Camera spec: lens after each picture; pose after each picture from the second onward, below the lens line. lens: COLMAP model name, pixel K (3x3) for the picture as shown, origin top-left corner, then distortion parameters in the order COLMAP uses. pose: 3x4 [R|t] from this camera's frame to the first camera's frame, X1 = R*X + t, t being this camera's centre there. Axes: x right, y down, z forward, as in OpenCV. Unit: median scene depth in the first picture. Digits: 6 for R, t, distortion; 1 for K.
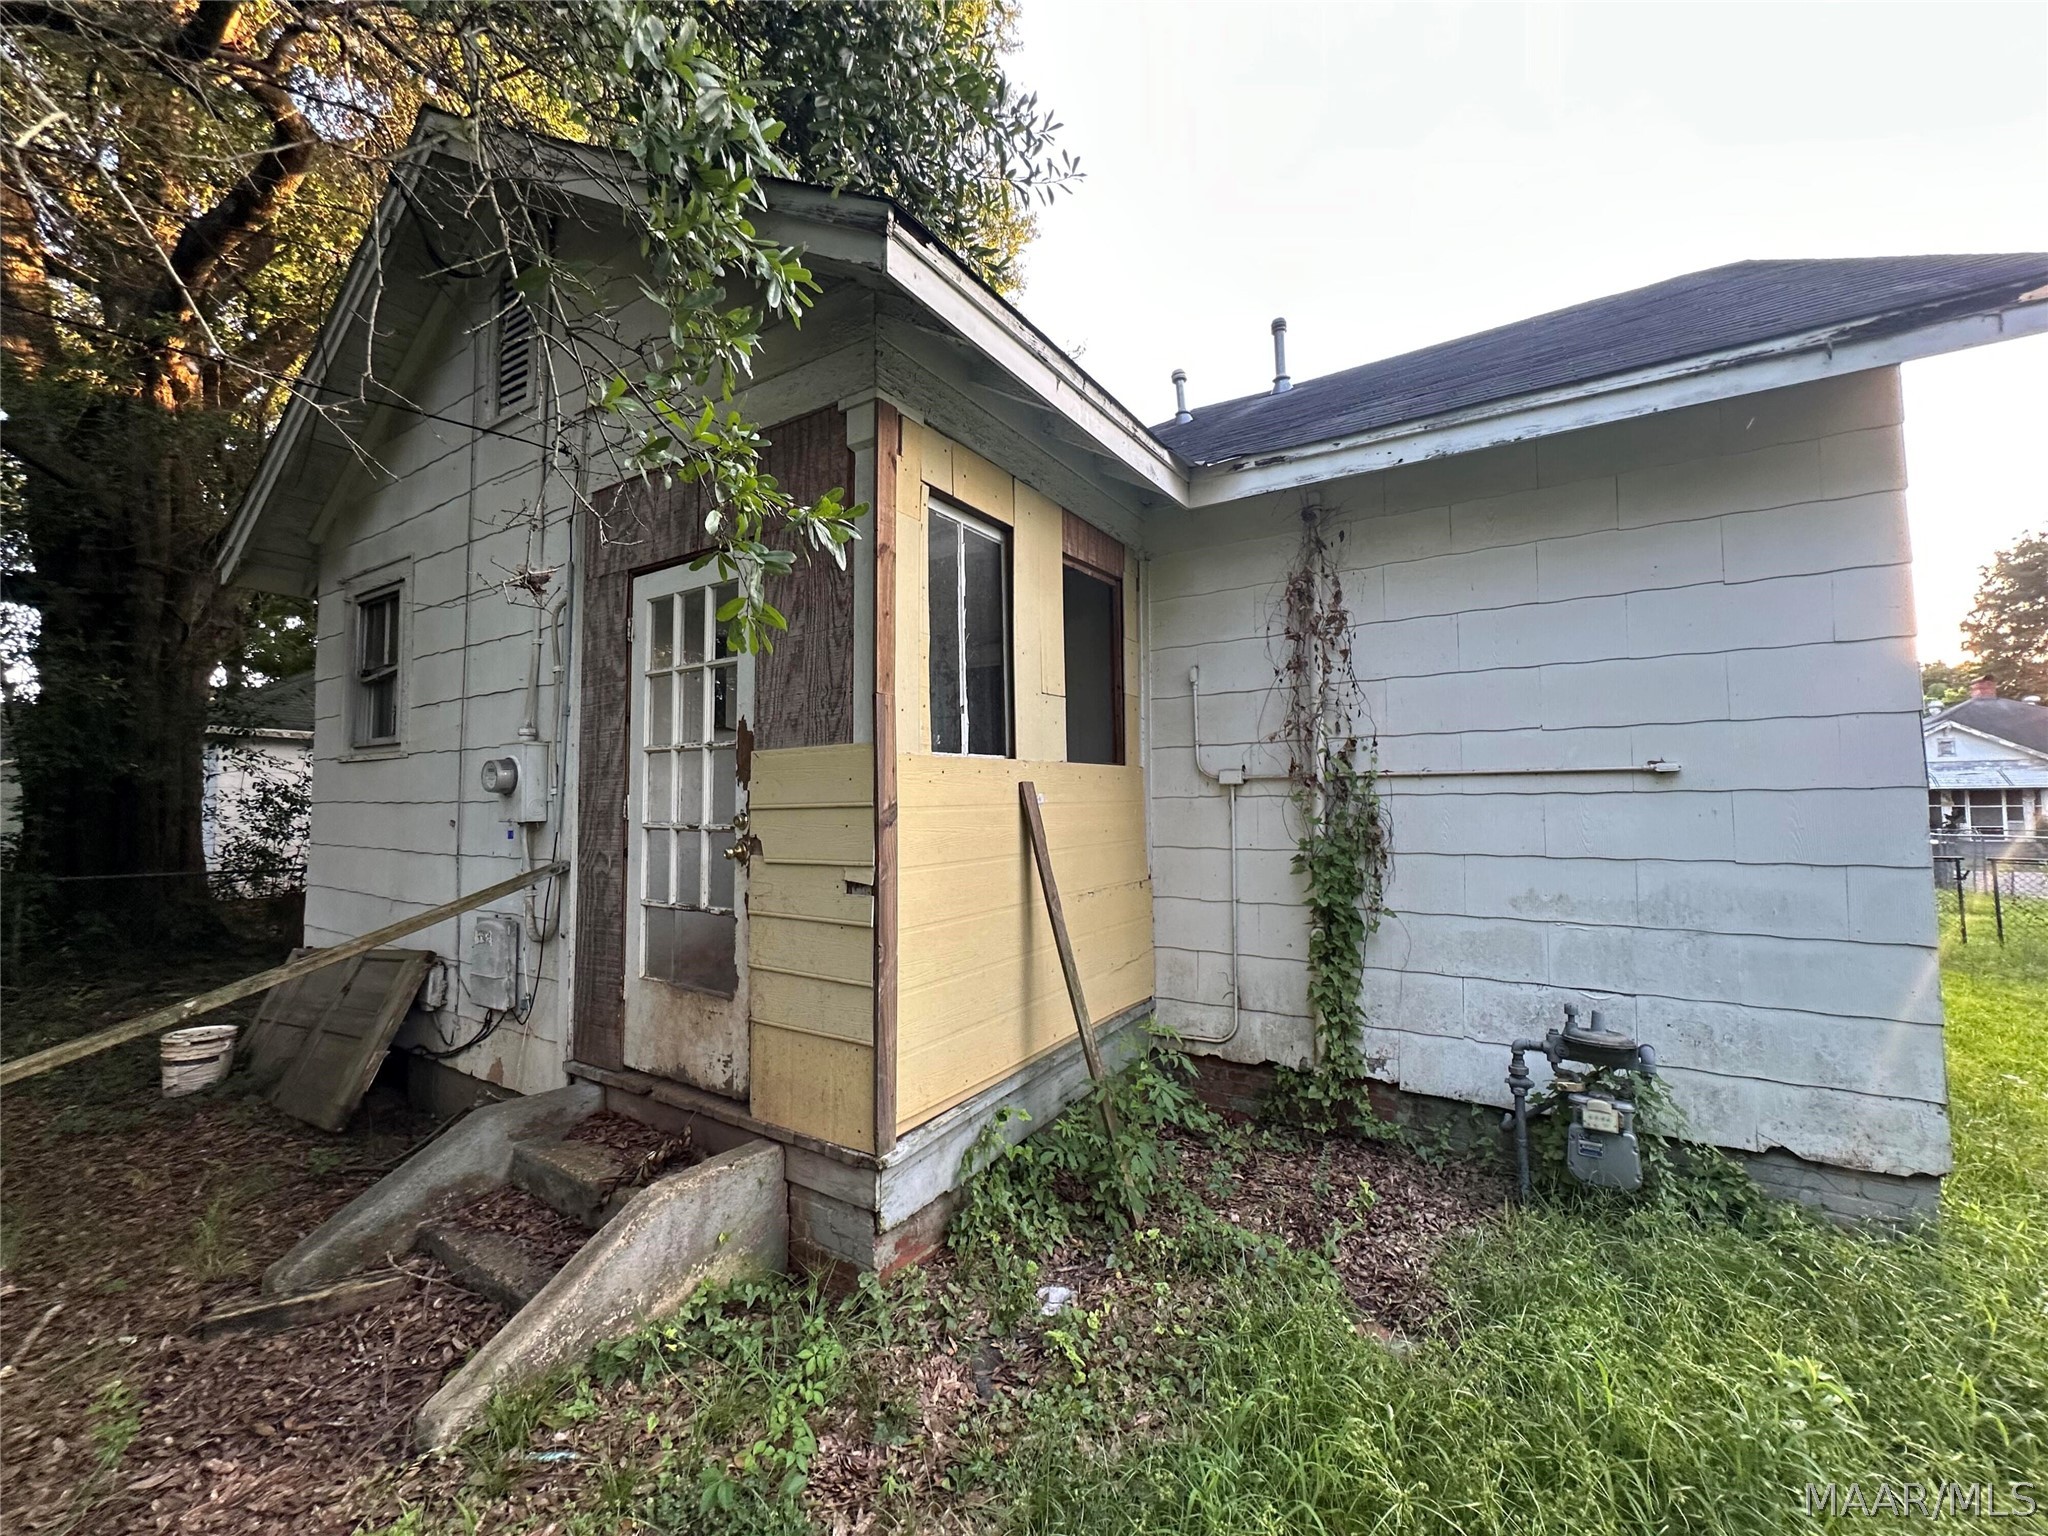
lens RADIAL K [[821.6, 0, 1021.5], [0, 821.6, 763.1], [0, 0, 1]] dist [0.000259, -0.000003]
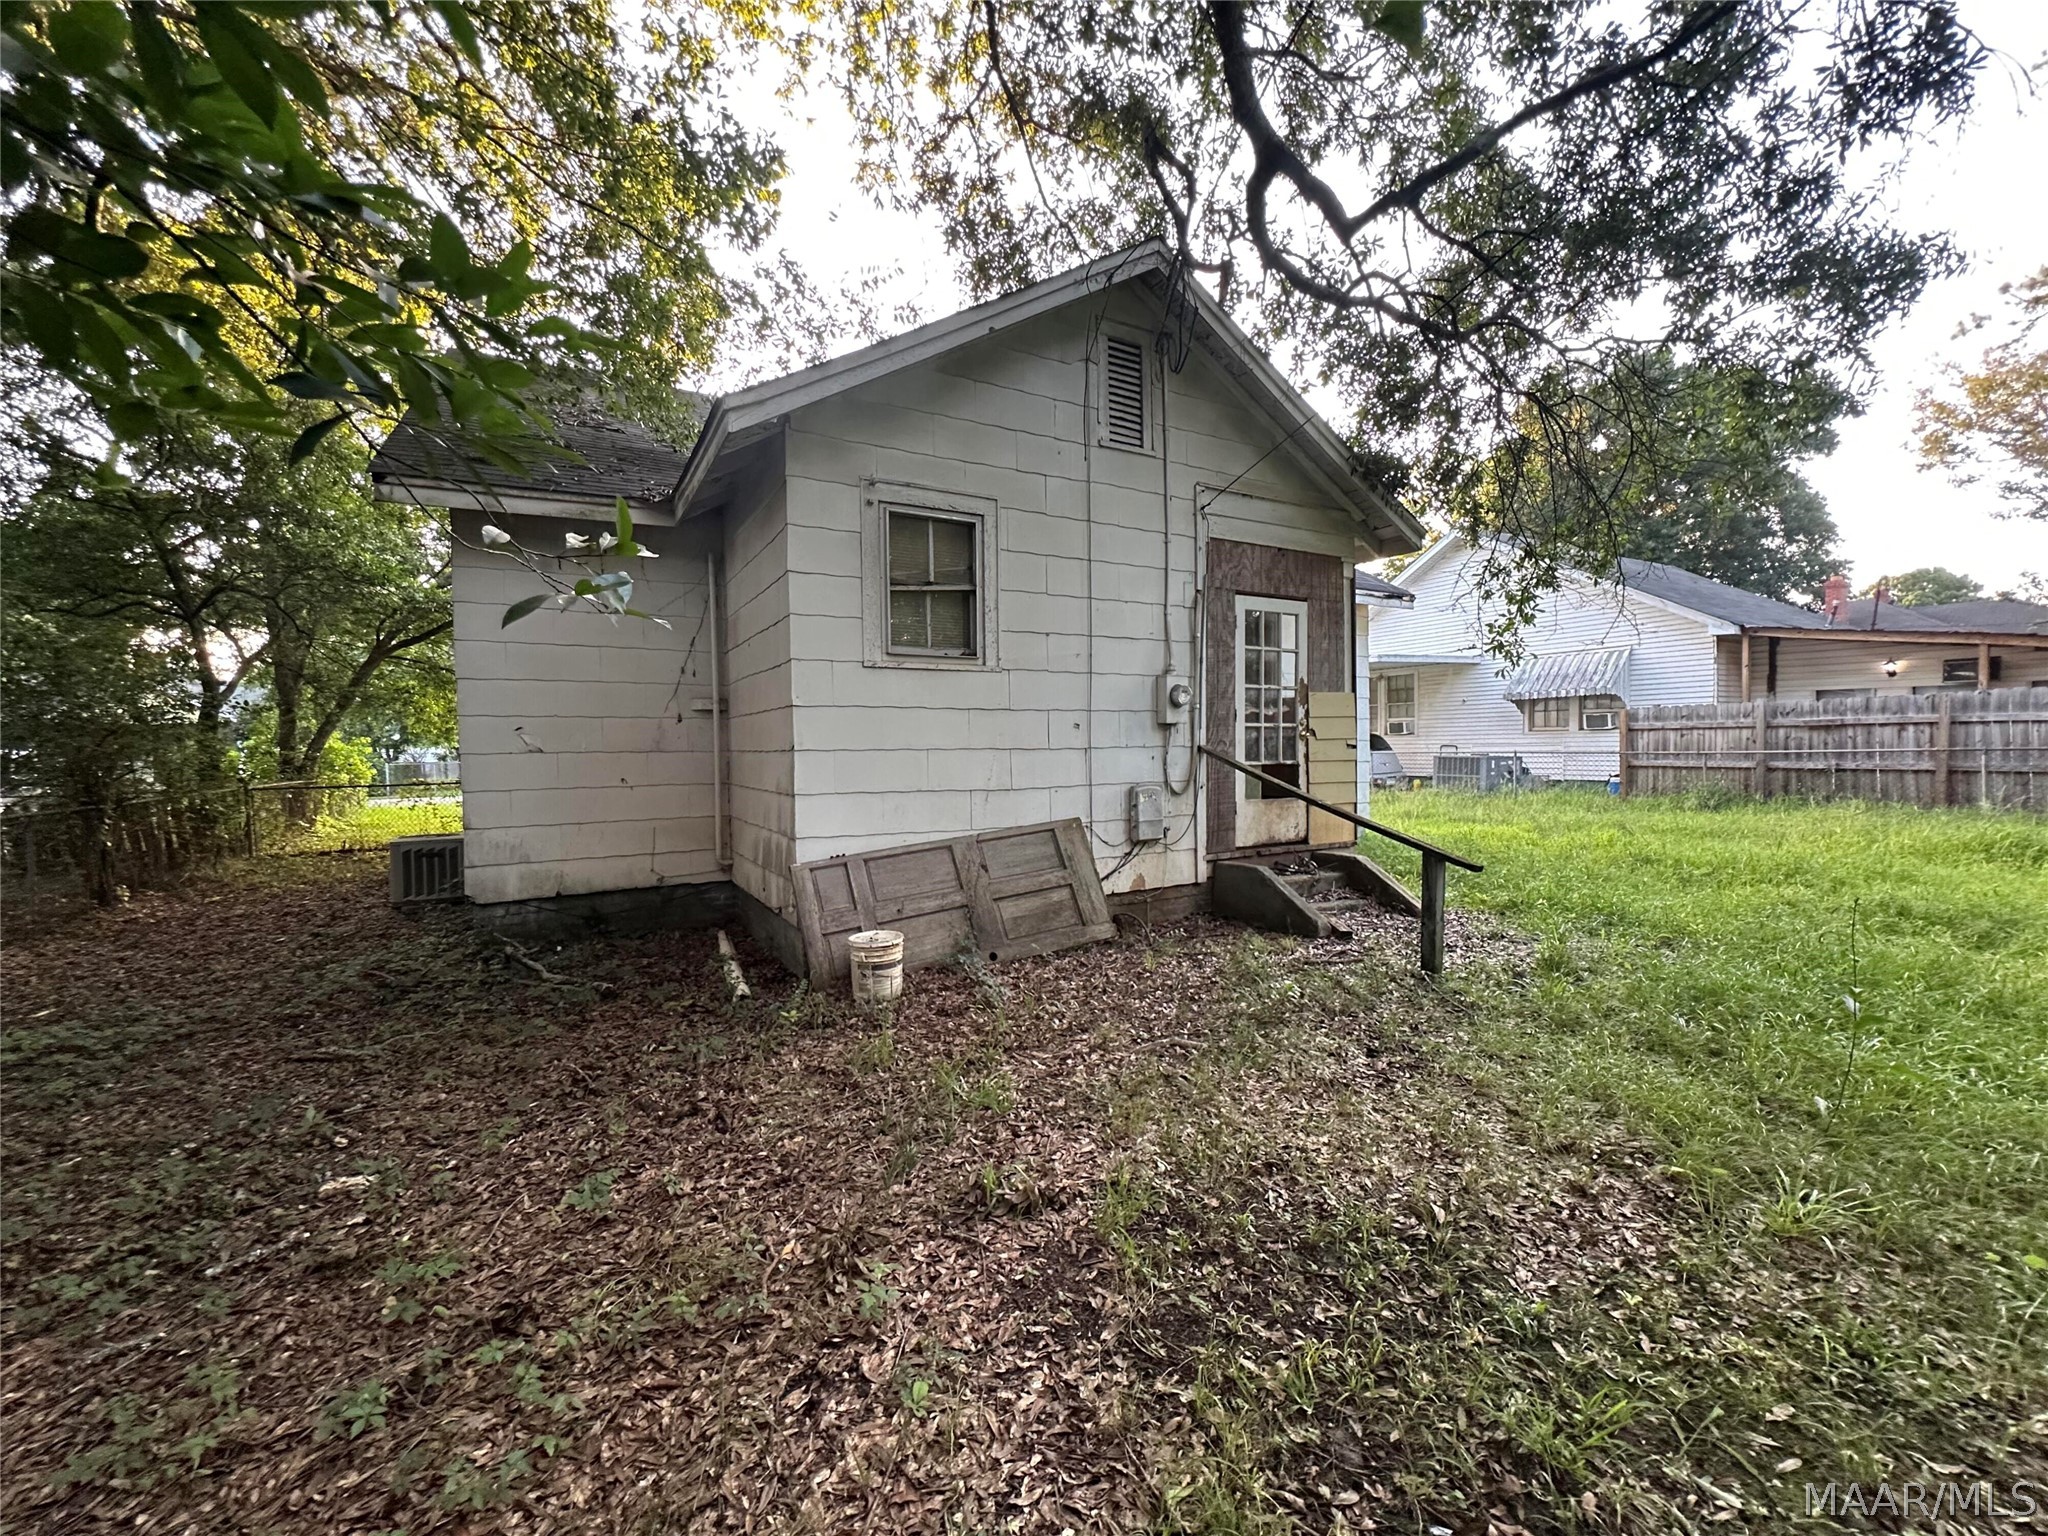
lens RADIAL K [[821.6, 0, 1024.1], [0, 821.6, 765.8], [0, 0, 1]] dist [0.000259, -0.000003]
pose [[0.464481, -0.024913, 0.885232, -2.251463], [-0.036760, 0.998200, 0.047380, 0.090494], [-0.884820, -0.054549, 0.462729, 0.505040]]
